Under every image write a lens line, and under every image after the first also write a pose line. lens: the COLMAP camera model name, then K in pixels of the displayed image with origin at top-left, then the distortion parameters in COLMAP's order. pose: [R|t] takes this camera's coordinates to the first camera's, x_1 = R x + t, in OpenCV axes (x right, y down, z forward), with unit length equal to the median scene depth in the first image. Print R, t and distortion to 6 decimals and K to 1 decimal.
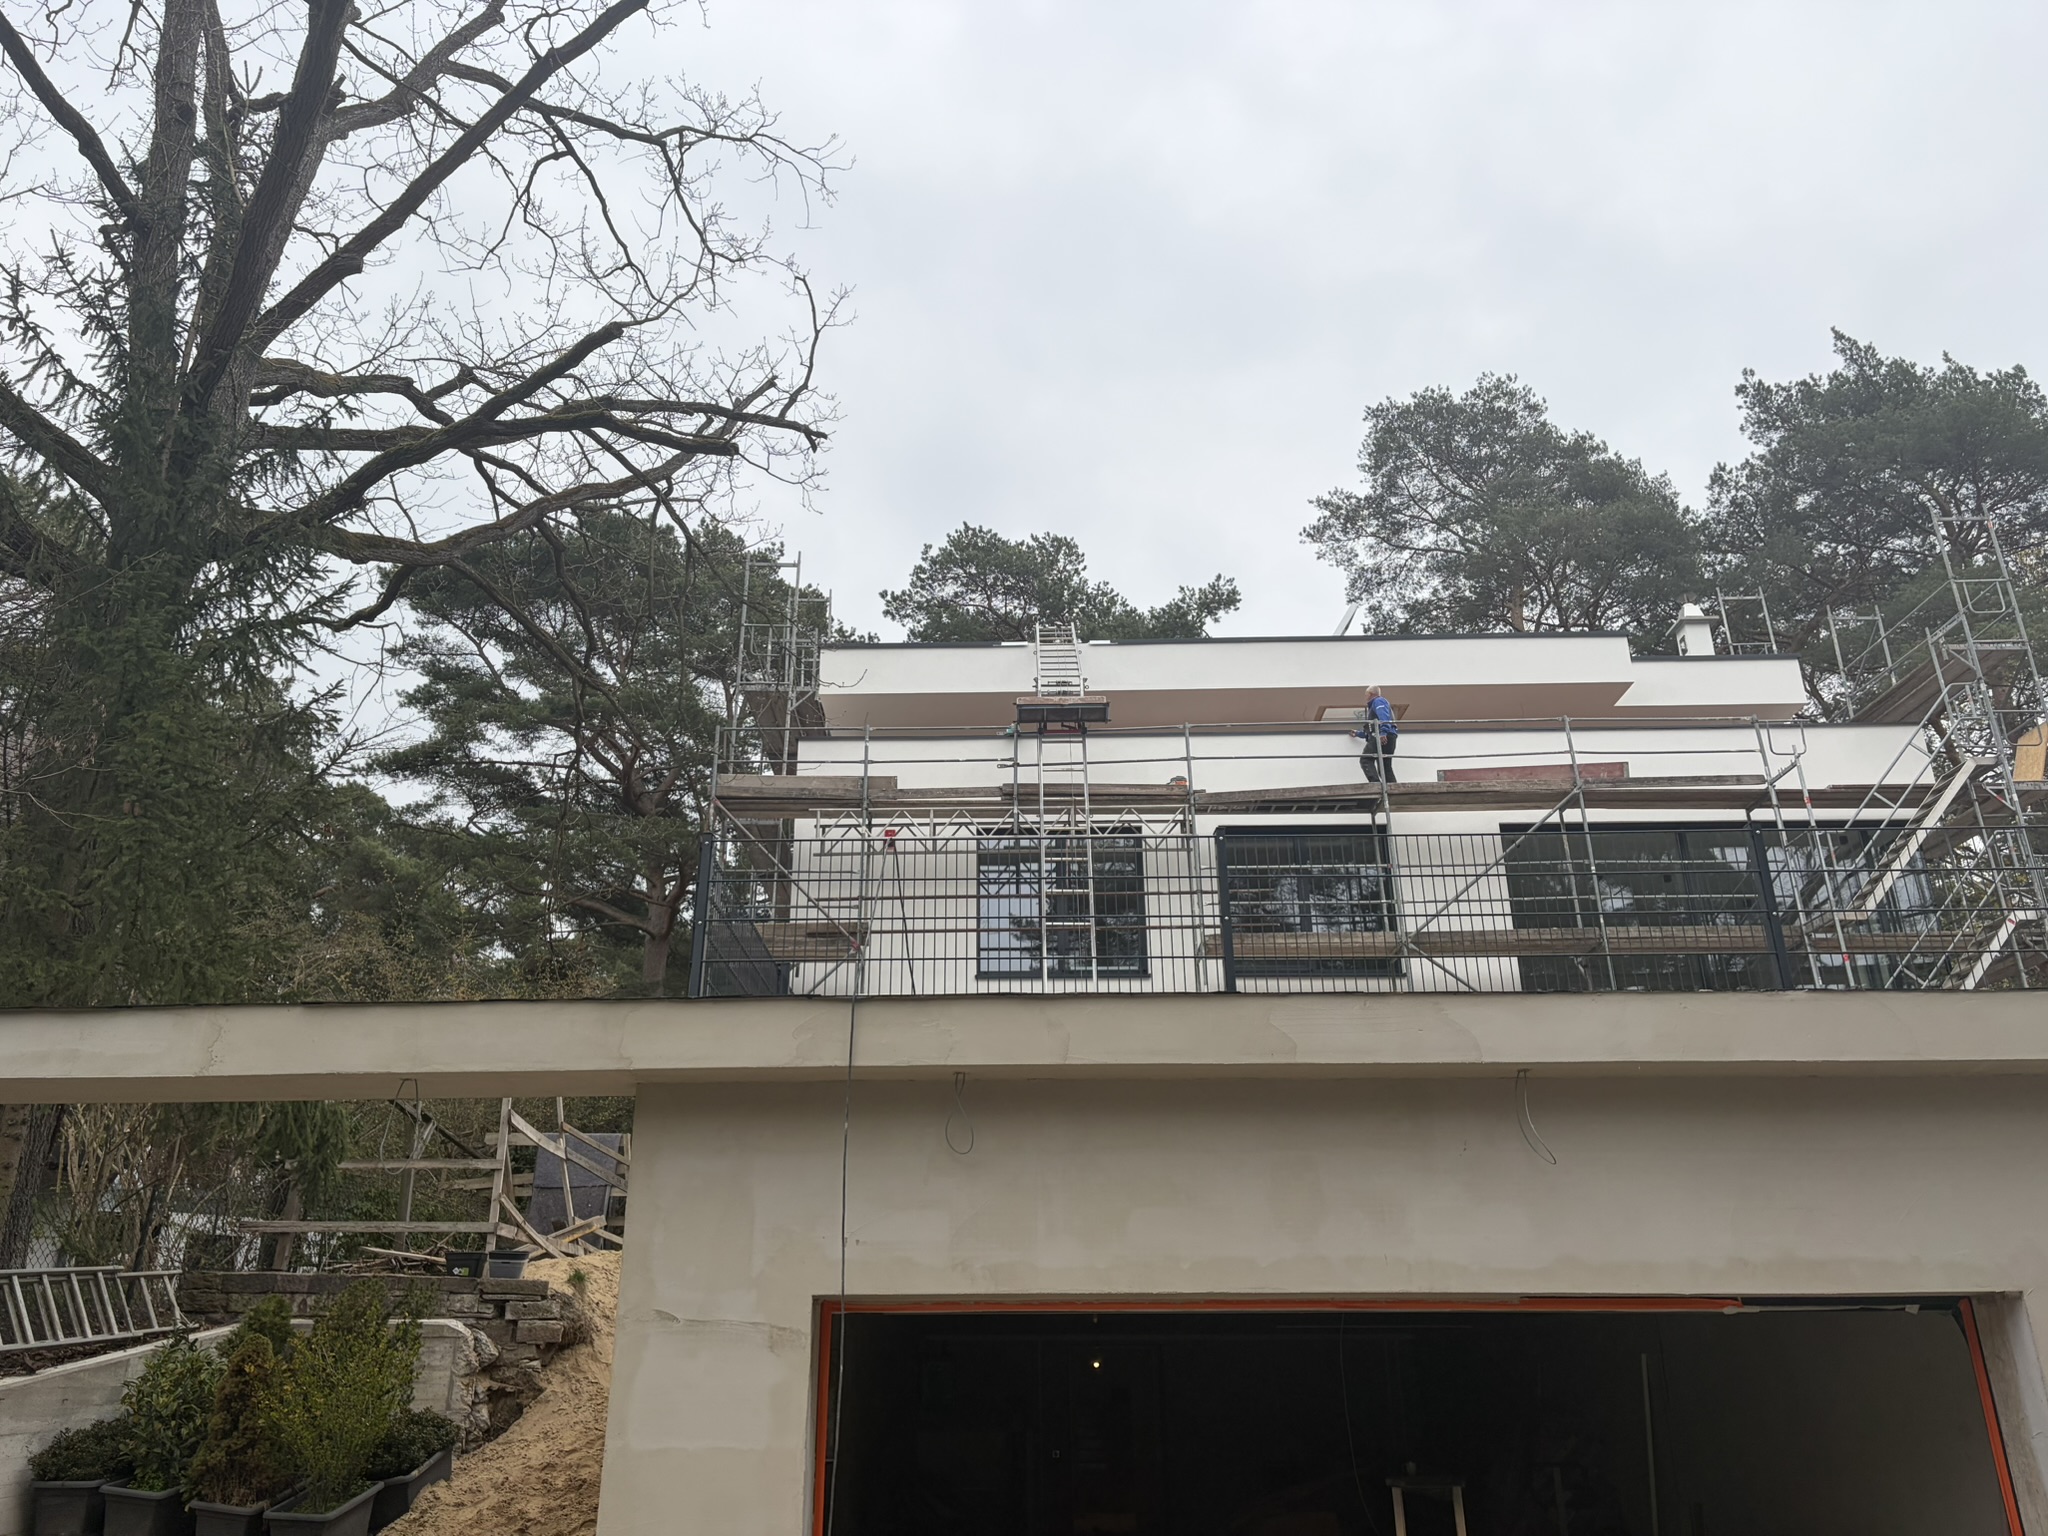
lens RADIAL K [[1577.3, 0, 1041.5], [0, 1577.3, 763.4], [0, 0, 1]] dist [0.085083, -0.003641]
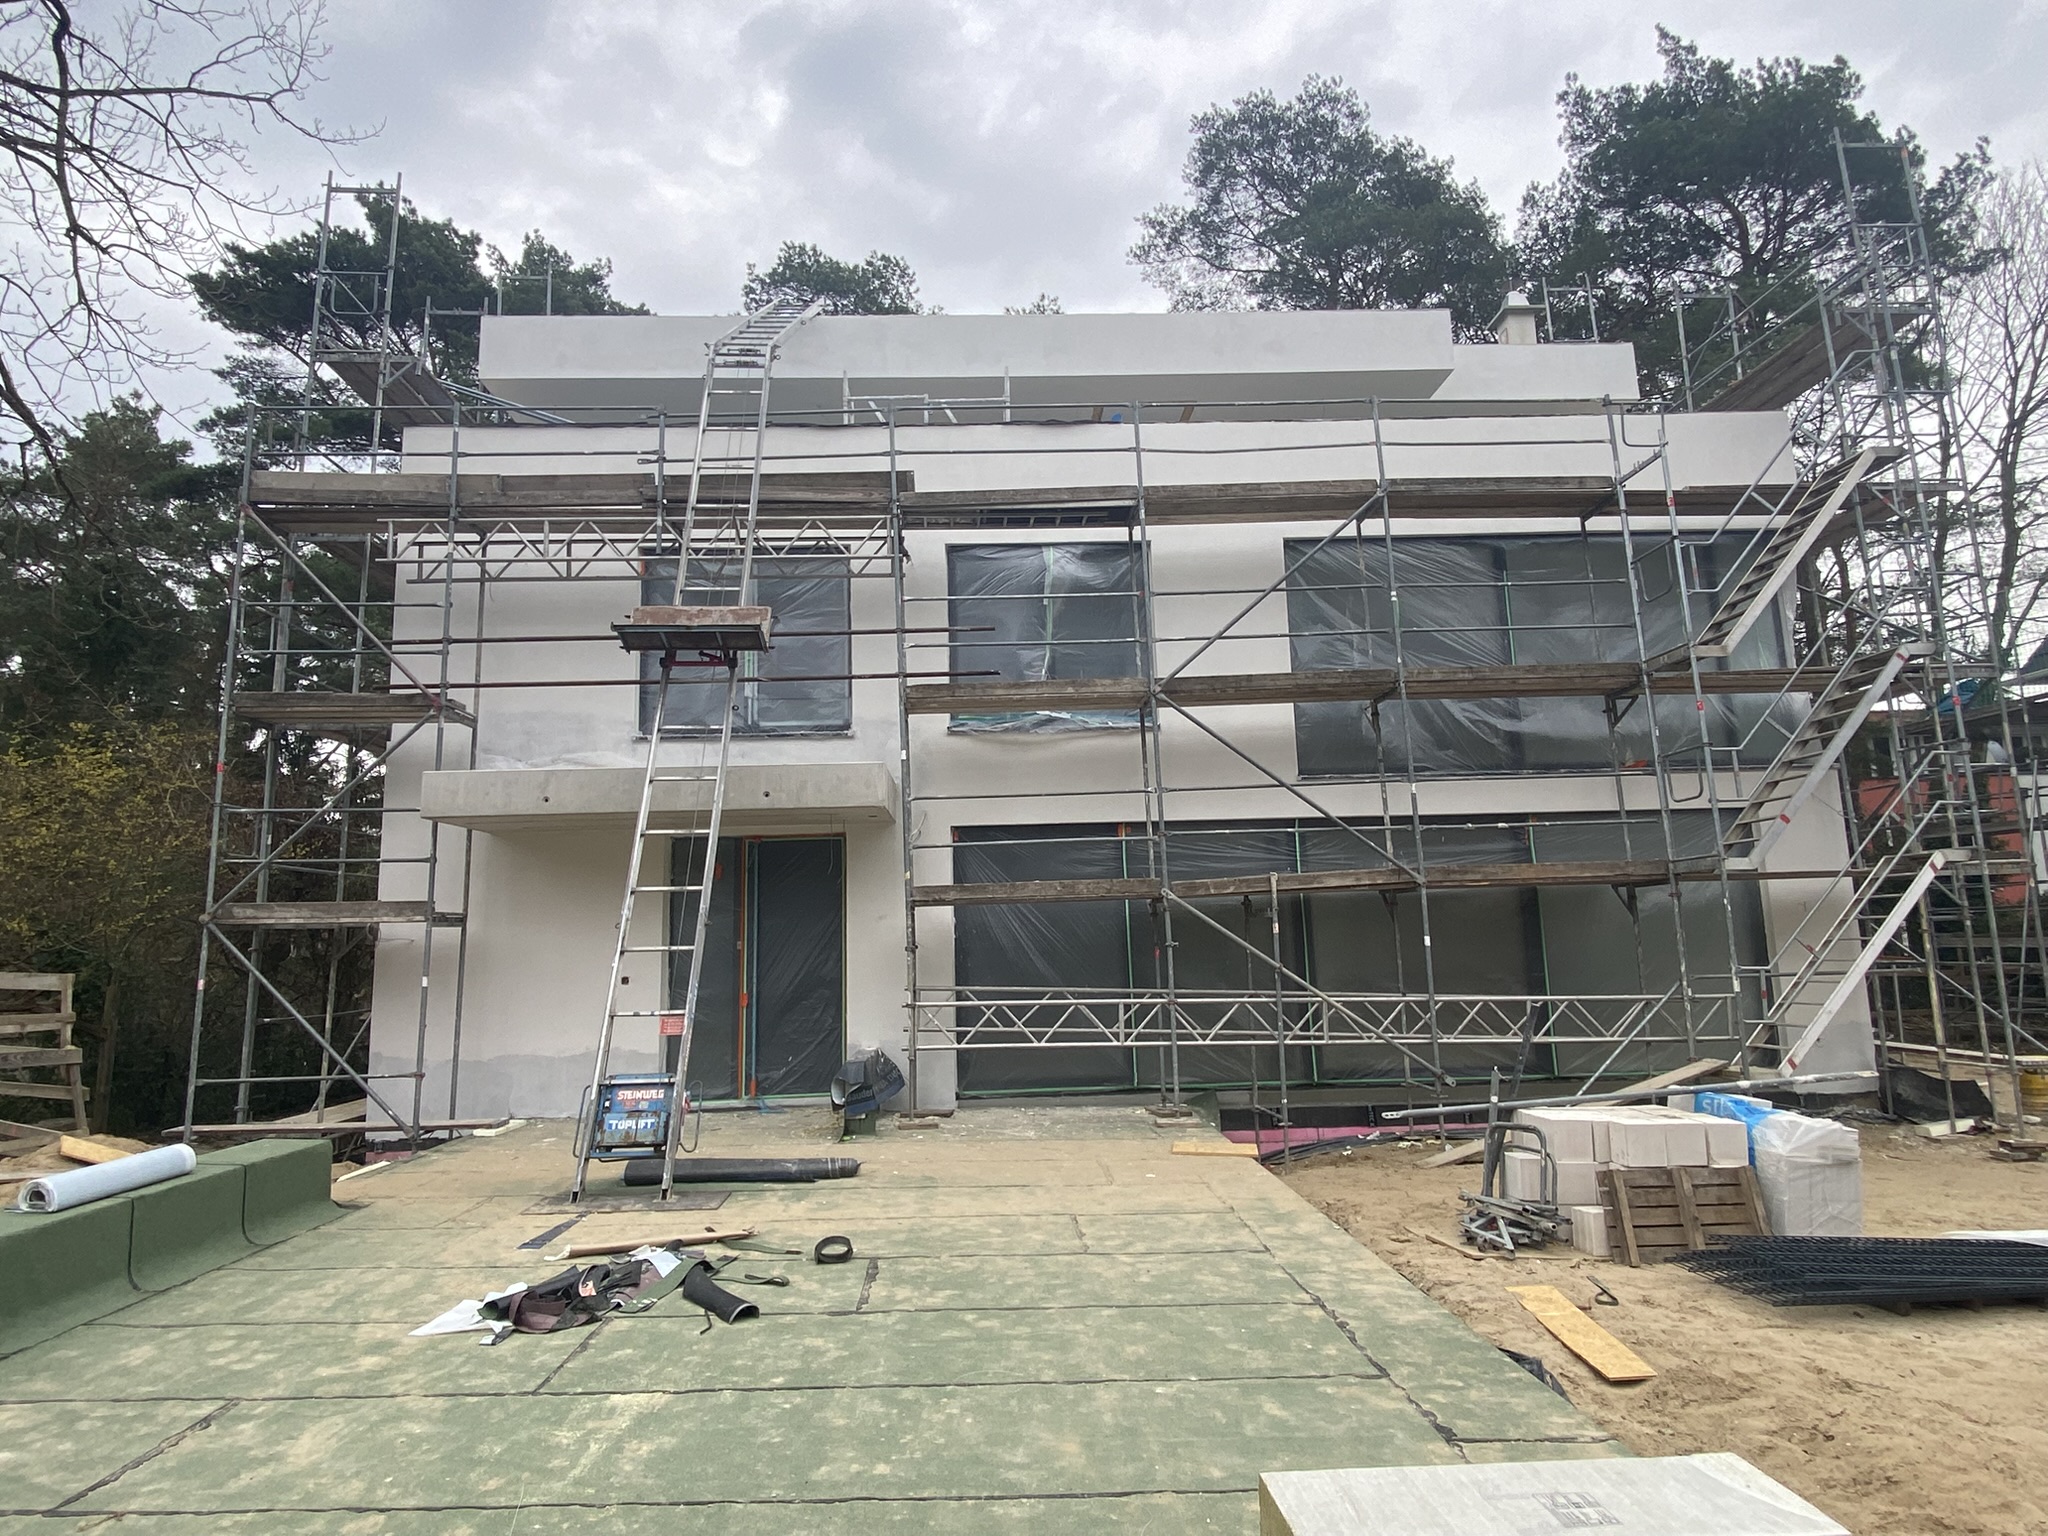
lens RADIAL K [[1148.5, 0, 1005.9], [0, 1148.5, 755.9], [0, 0, 1]] dist [0.008875, -0.002490]
pose [[0.999780, -0.007389, 0.019637, 0.107967], [0.002973, 0.976381, 0.216037, 0.015327], [-0.020770, -0.215931, 0.976188, 0.326209]]
